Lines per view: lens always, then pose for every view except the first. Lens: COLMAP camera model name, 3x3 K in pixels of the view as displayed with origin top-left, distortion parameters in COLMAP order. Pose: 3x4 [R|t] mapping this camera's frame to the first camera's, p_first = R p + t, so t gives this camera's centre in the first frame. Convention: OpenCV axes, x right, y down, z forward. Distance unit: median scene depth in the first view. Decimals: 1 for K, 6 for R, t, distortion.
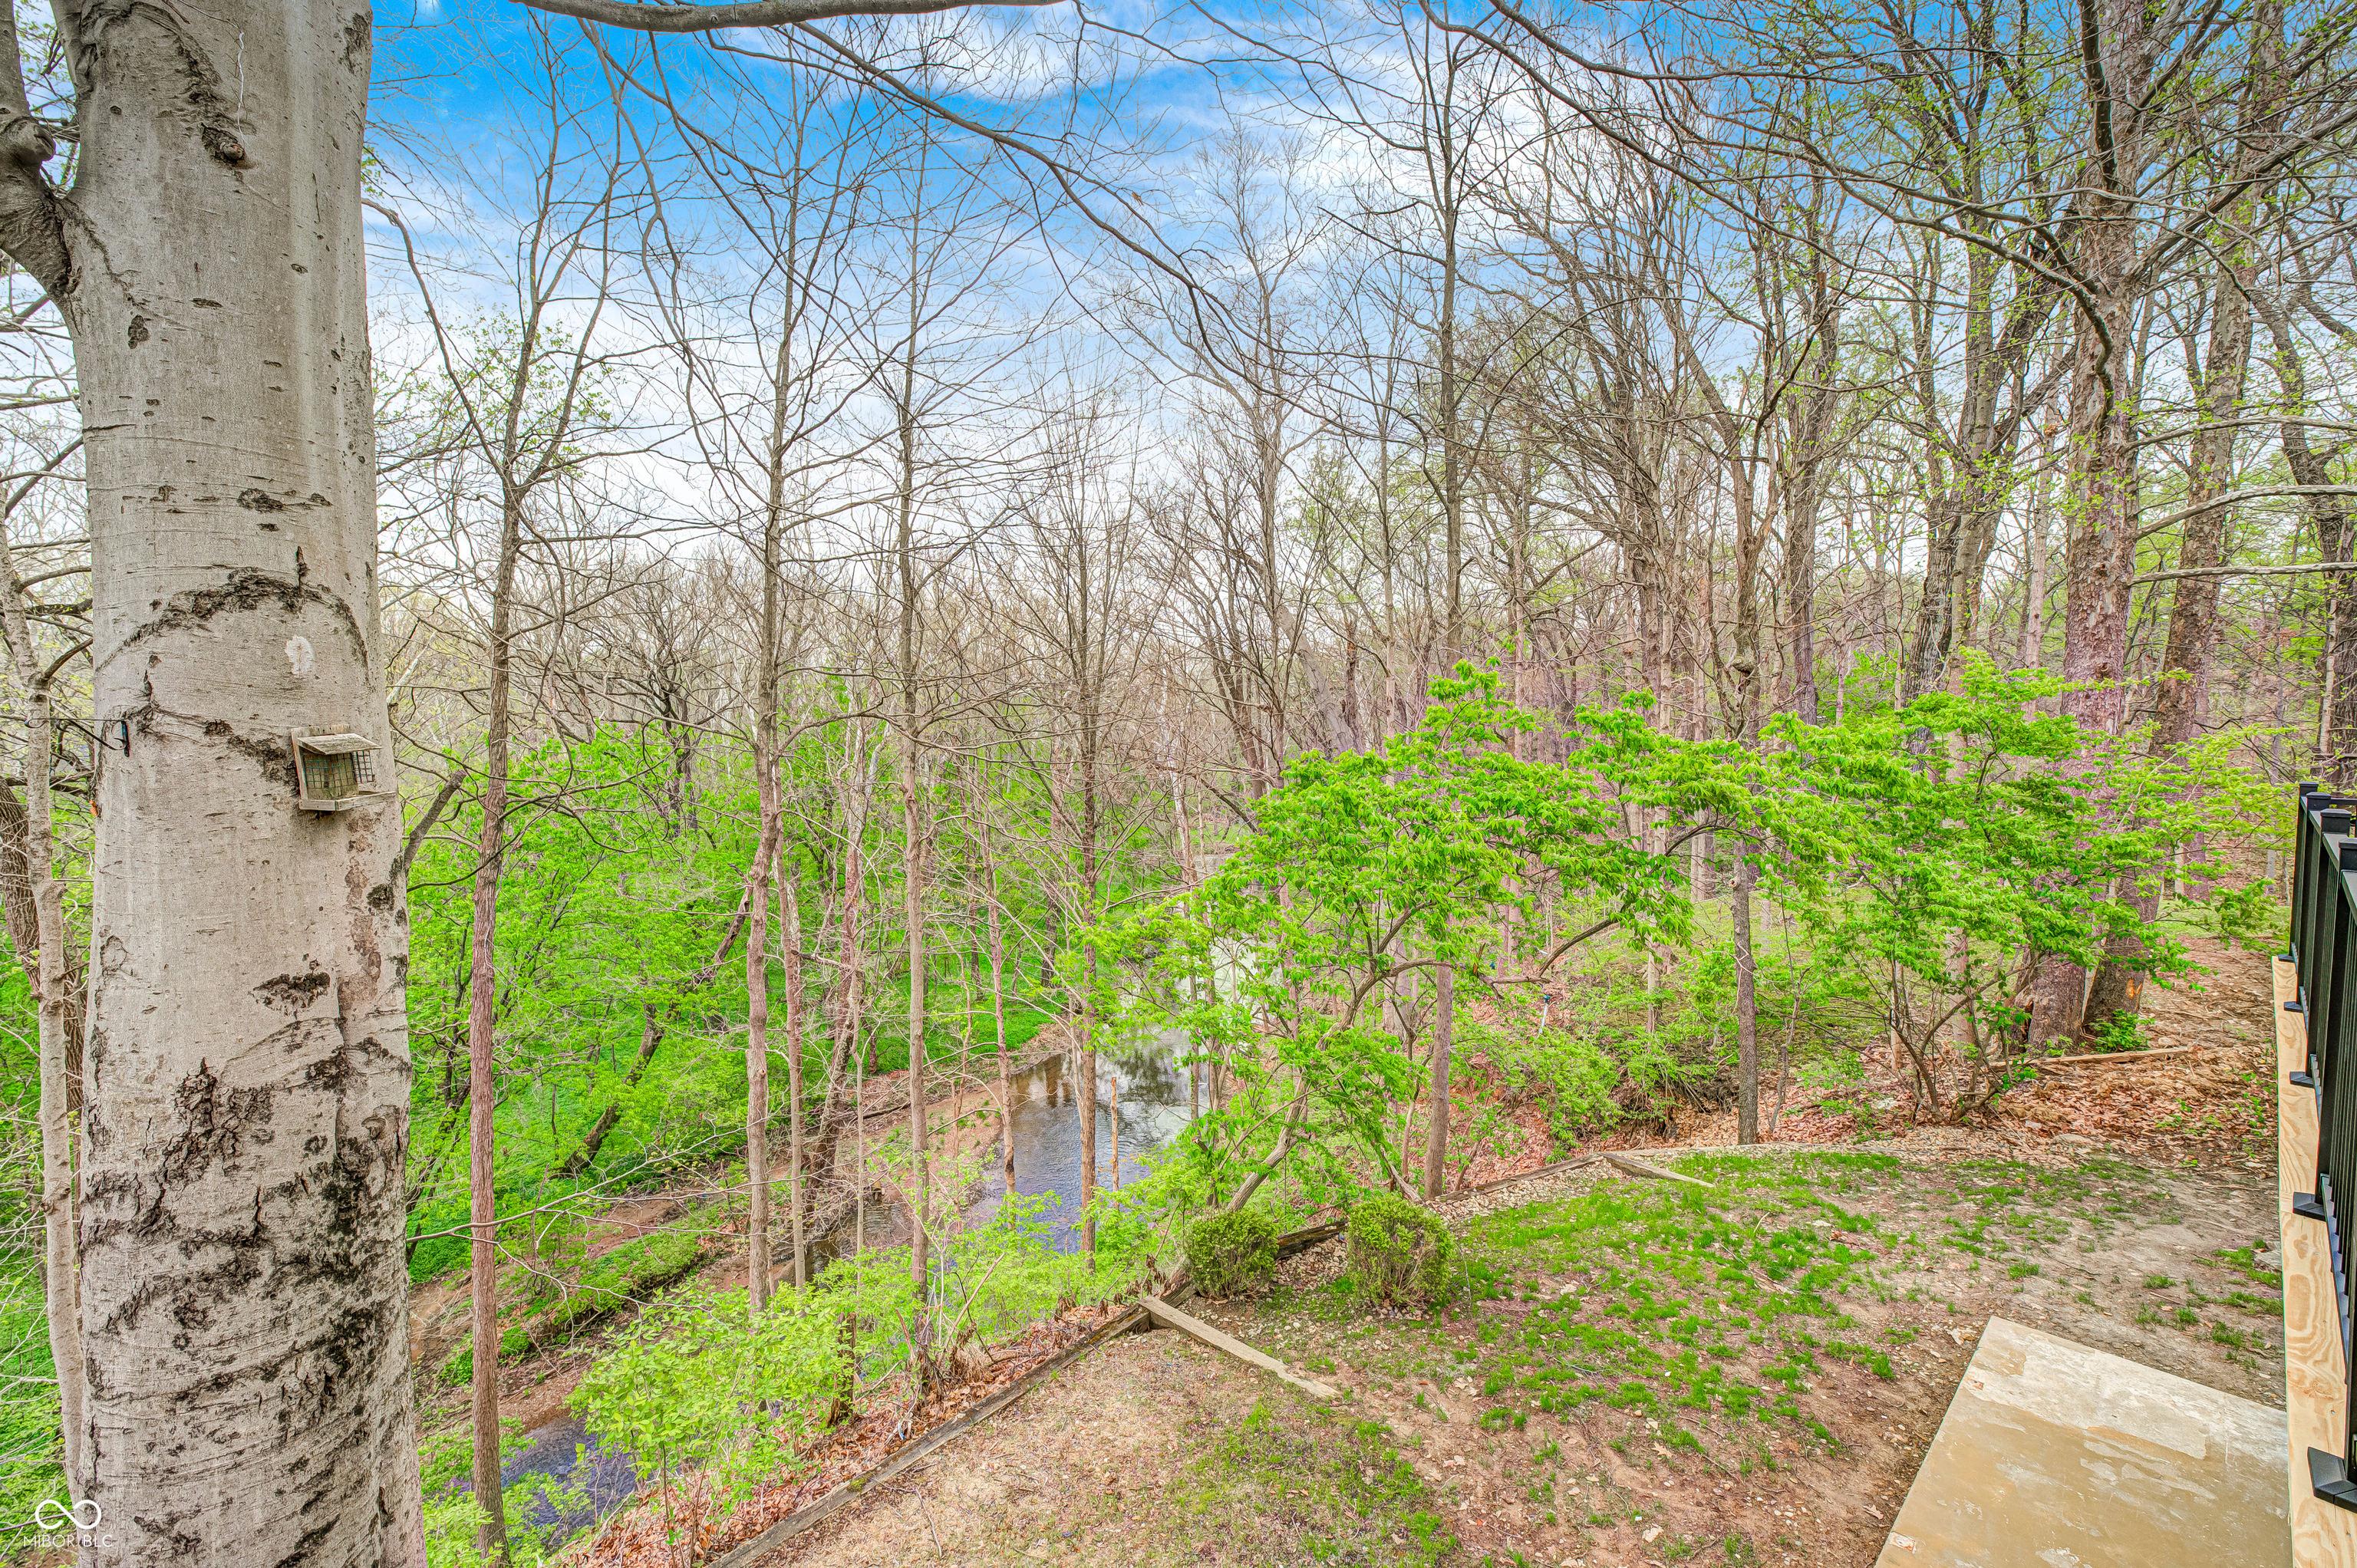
lens RADIAL K [[924.8, 0, 1174.2], [0, 924.8, 777.3], [0, 0, 1]] dist [-0.000116, 0.001318]
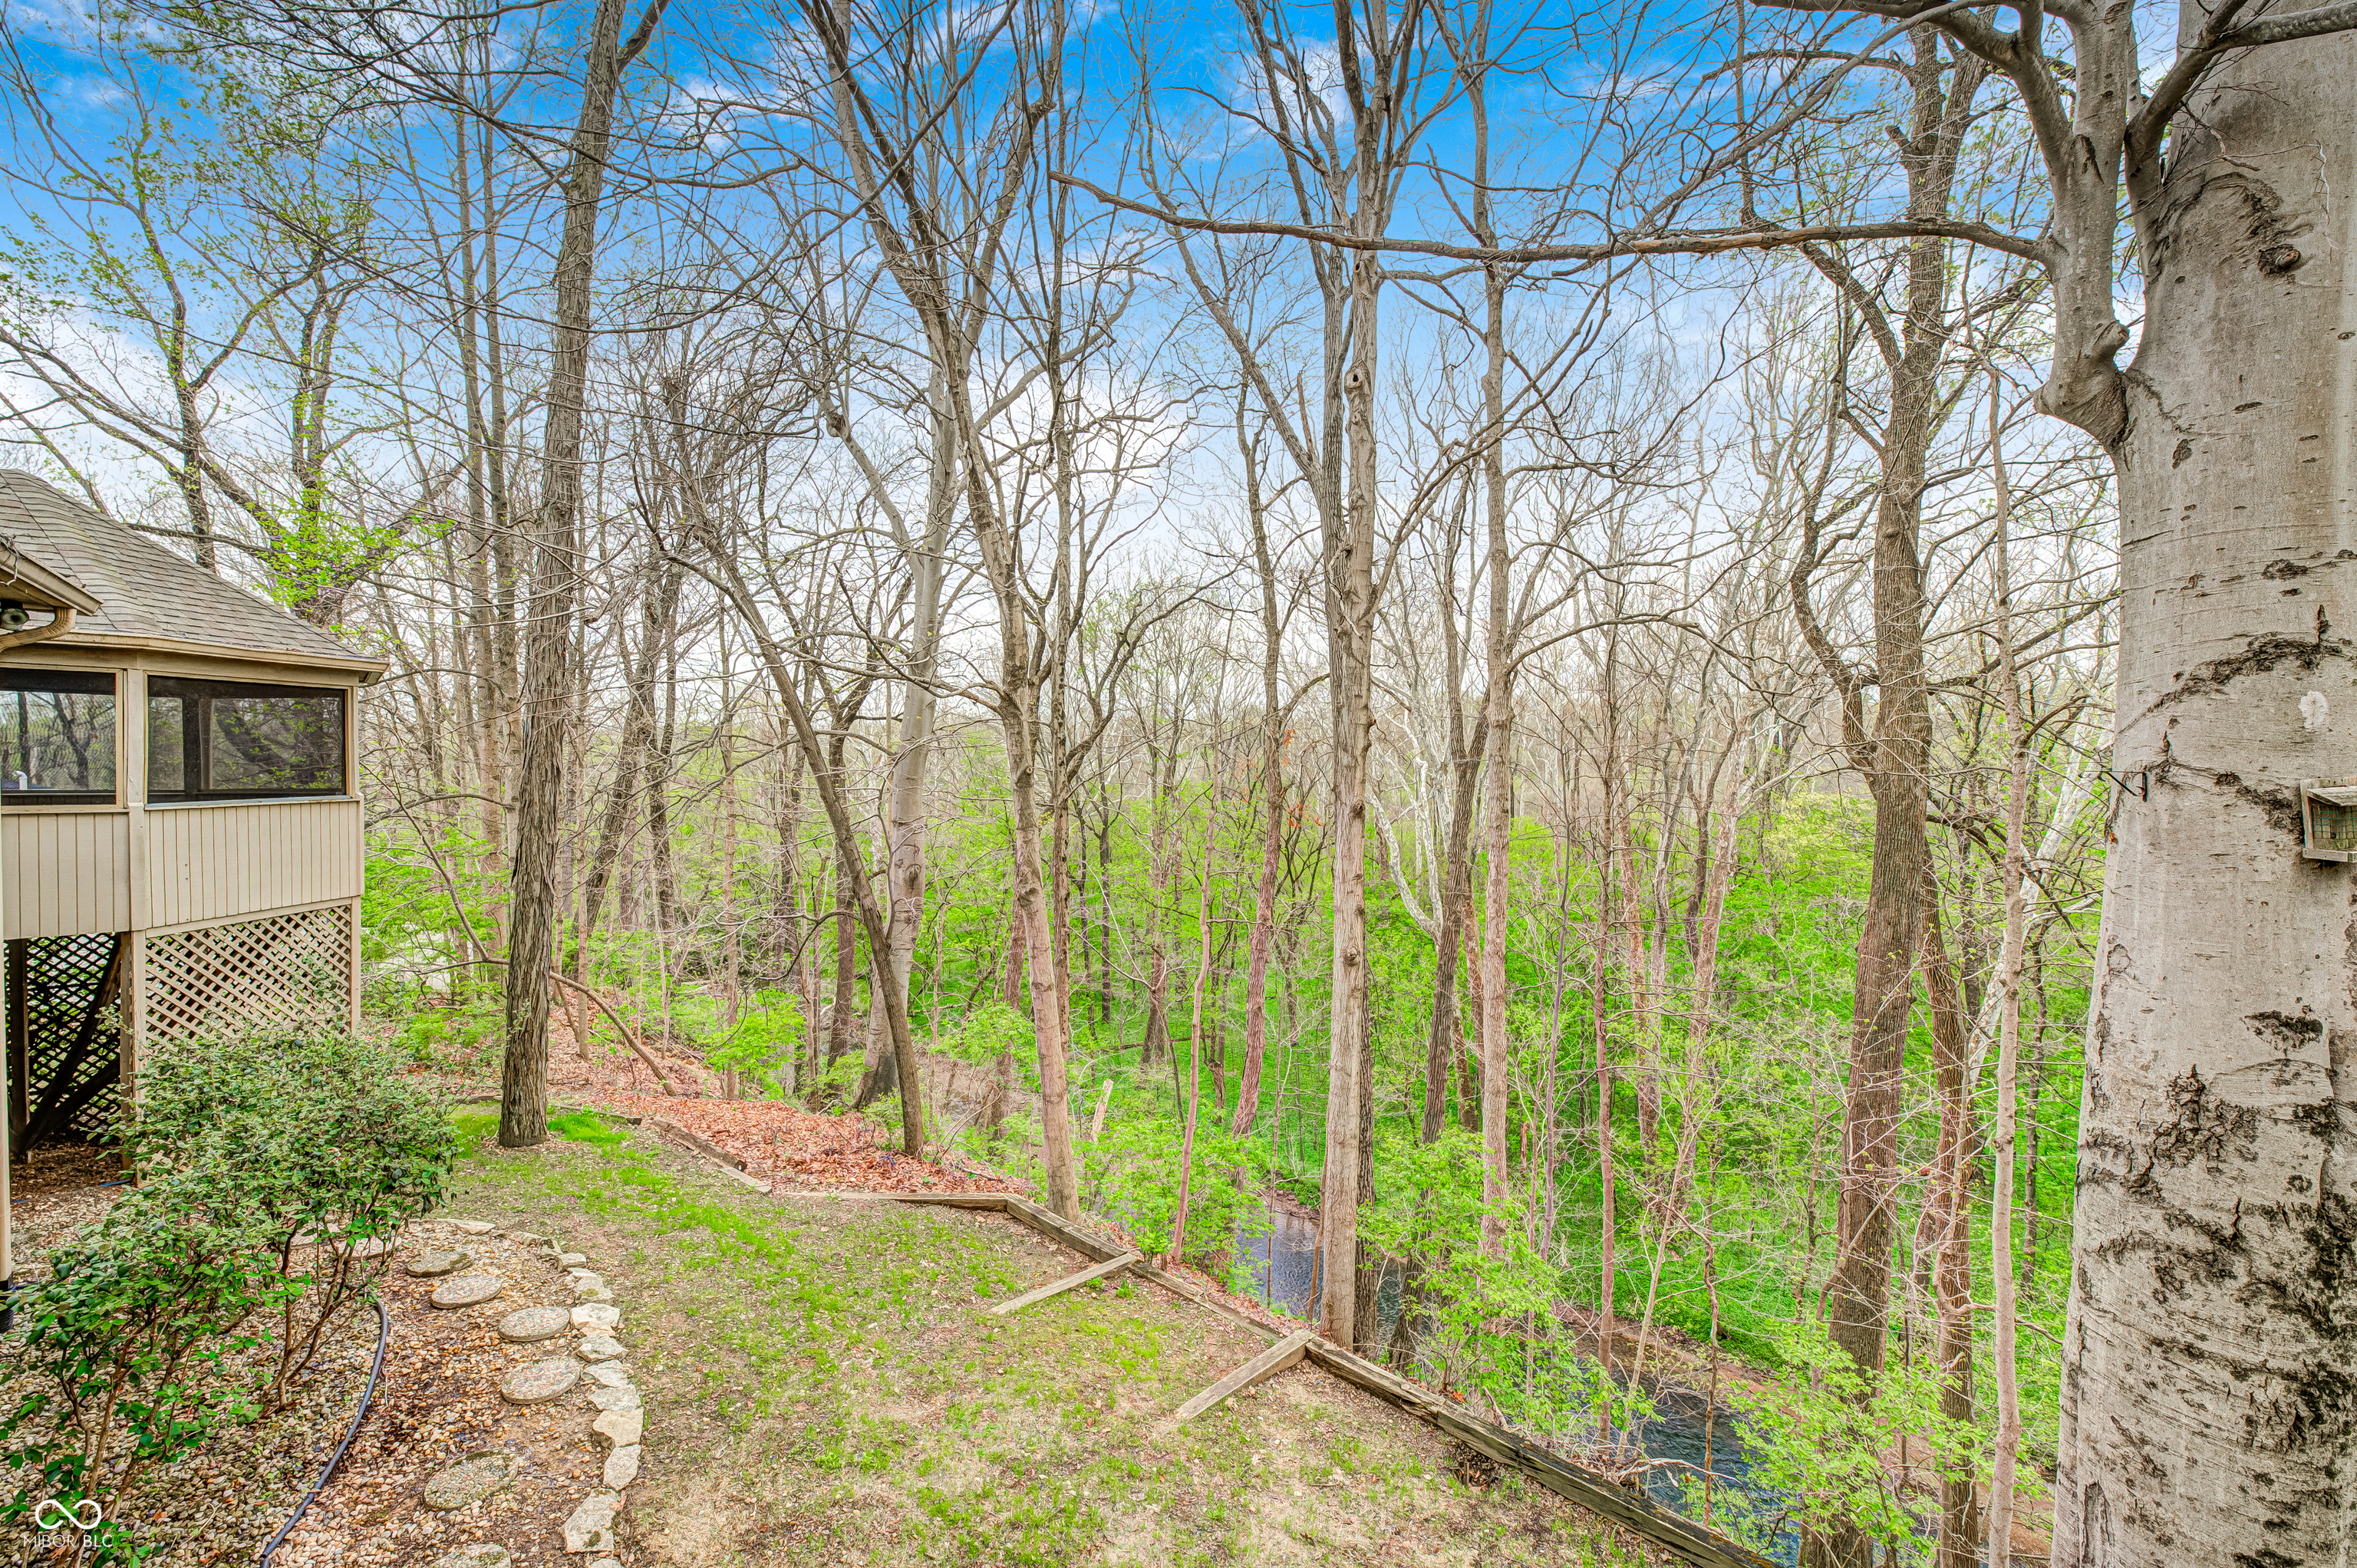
lens RADIAL K [[924.8, 0, 1191.6], [0, 924.8, 785.7], [0, 0, 1]] dist [-0.000116, 0.001318]
pose [[0.031368, 0.015859, -0.999382, 0.058335], [-0.059816, 0.998112, 0.013961, 0.014303], [0.997716, 0.059341, 0.032257, -0.288420]]
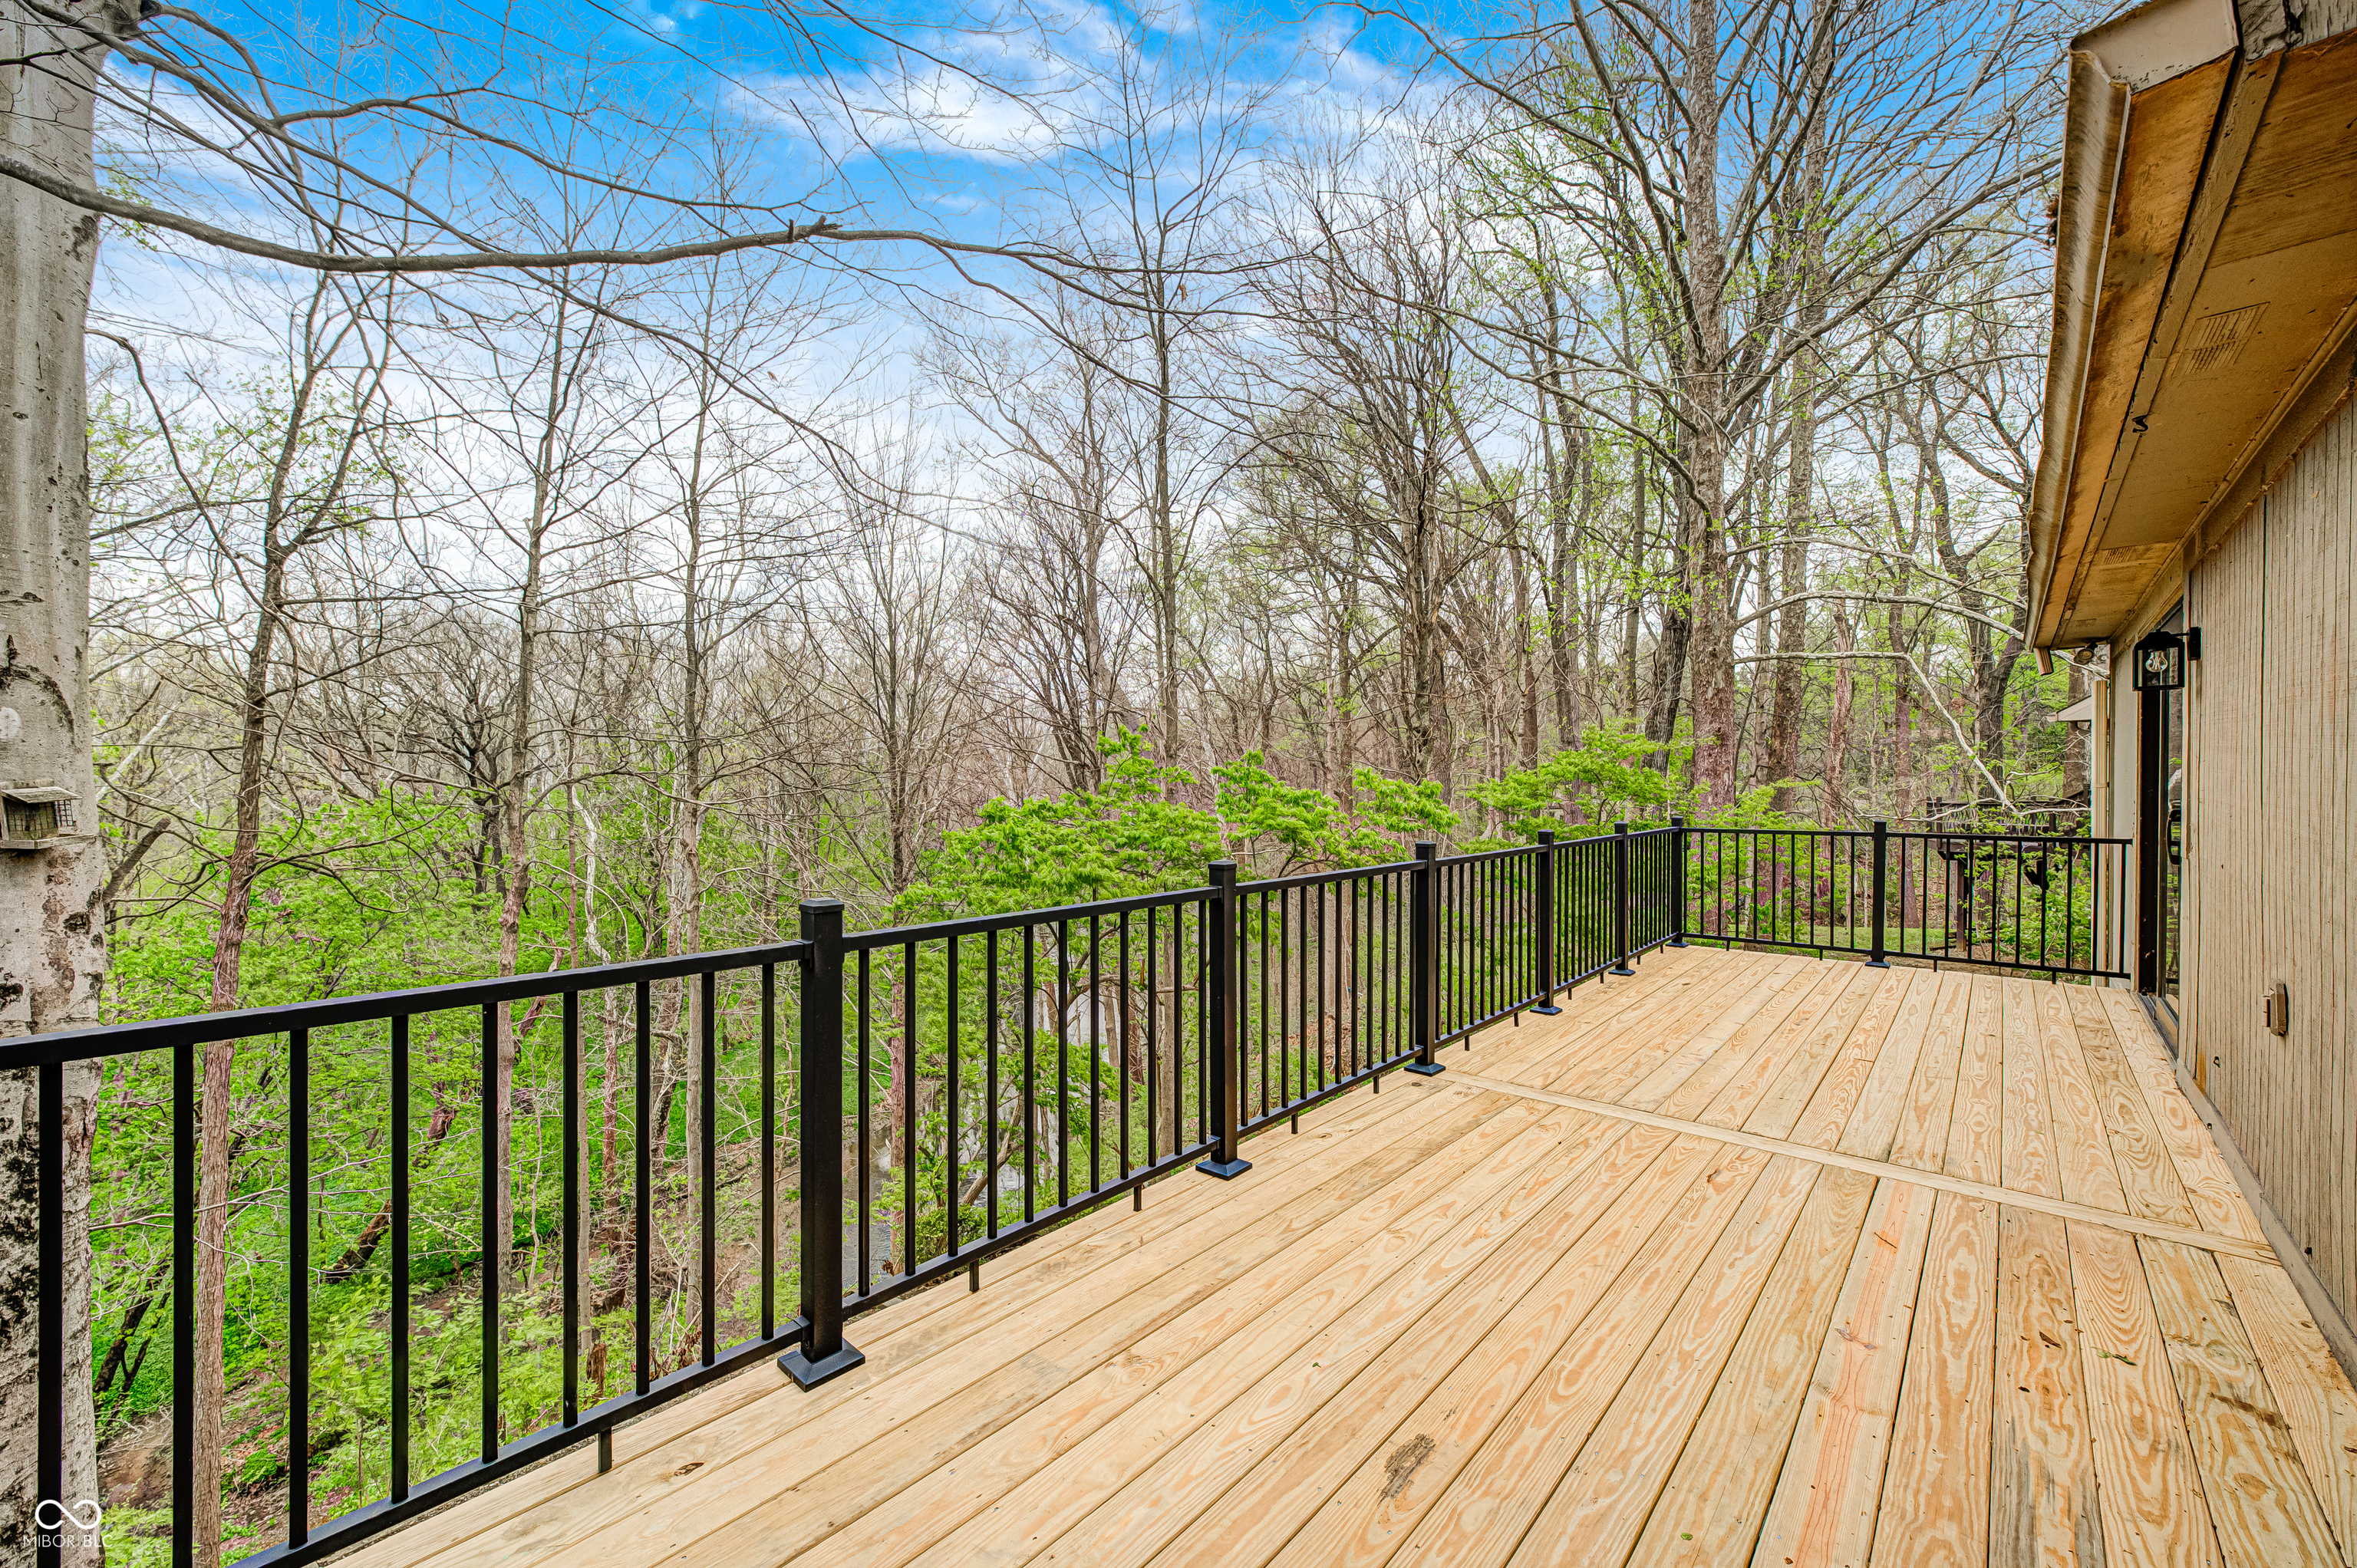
lens RADIAL K [[924.8, 0, 1184.6], [0, 924.8, 789.6], [0, 0, 1]] dist [-0.000116, 0.001318]
pose [[0.990118, -0.006764, 0.140071, 0.437299], [0.013690, 0.998727, -0.048539, 0.038497], [-0.139565, 0.049977, 0.988951, -0.438567]]
